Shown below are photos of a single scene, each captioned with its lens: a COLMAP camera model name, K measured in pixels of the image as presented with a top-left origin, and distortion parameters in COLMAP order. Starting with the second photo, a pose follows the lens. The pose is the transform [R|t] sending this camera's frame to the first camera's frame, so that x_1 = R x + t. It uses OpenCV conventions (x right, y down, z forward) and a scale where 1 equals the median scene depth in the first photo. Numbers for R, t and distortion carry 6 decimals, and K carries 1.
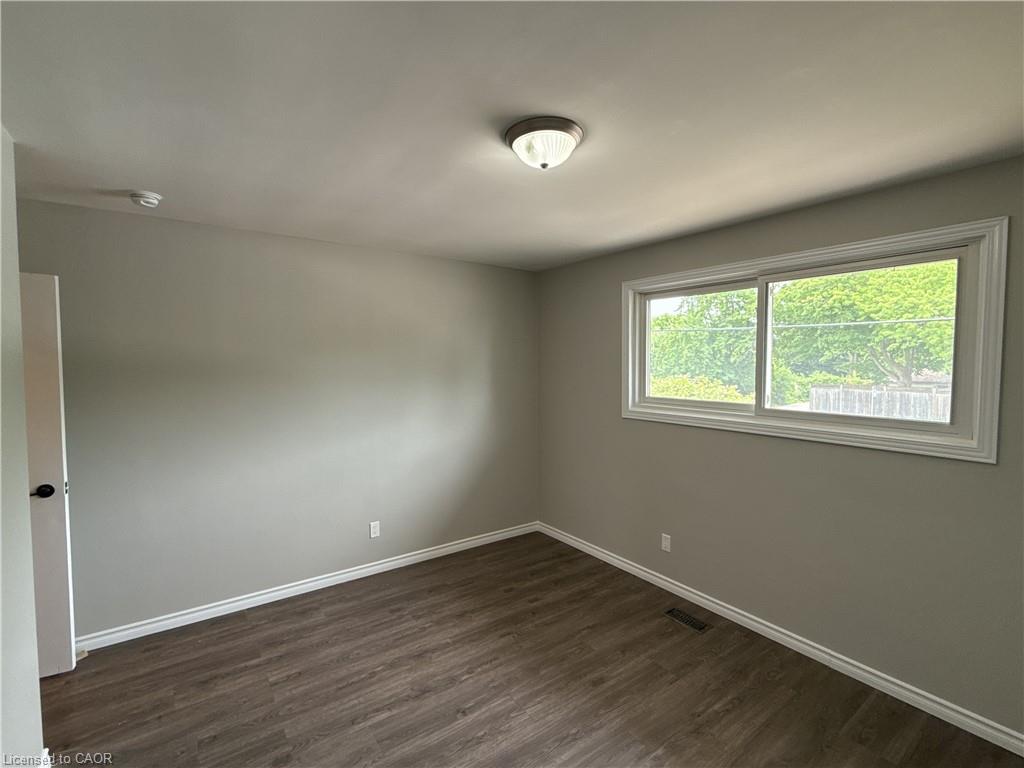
lens RADIAL K [[466.8, 0, 517.0], [0, 466.8, 386.2], [0, 0, 1]] dist [-0.000429, 0.000290]
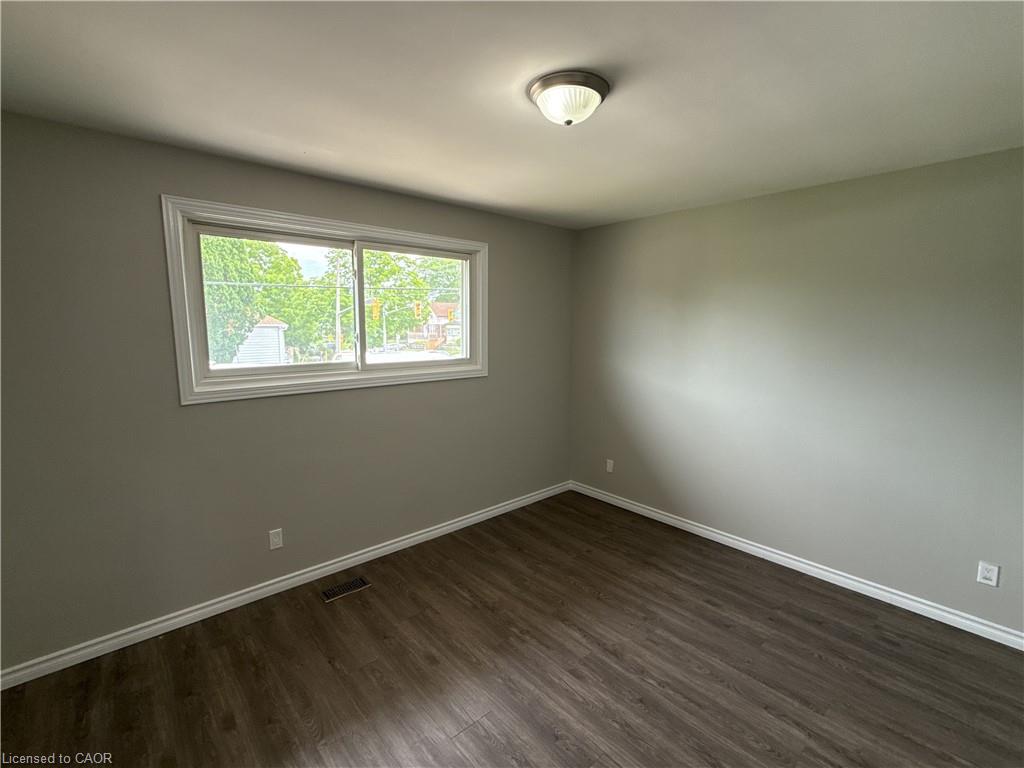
lens RADIAL K [[466.8, 0, 517.5], [0, 466.8, 381.3], [0, 0, 1]] dist [-0.000429, 0.000290]
pose [[-0.103384, -0.127154, 0.986480, -0.607048], [0.048514, 0.989970, 0.132688, -0.040201], [-0.993458, 0.061575, -0.096178, 0.749973]]
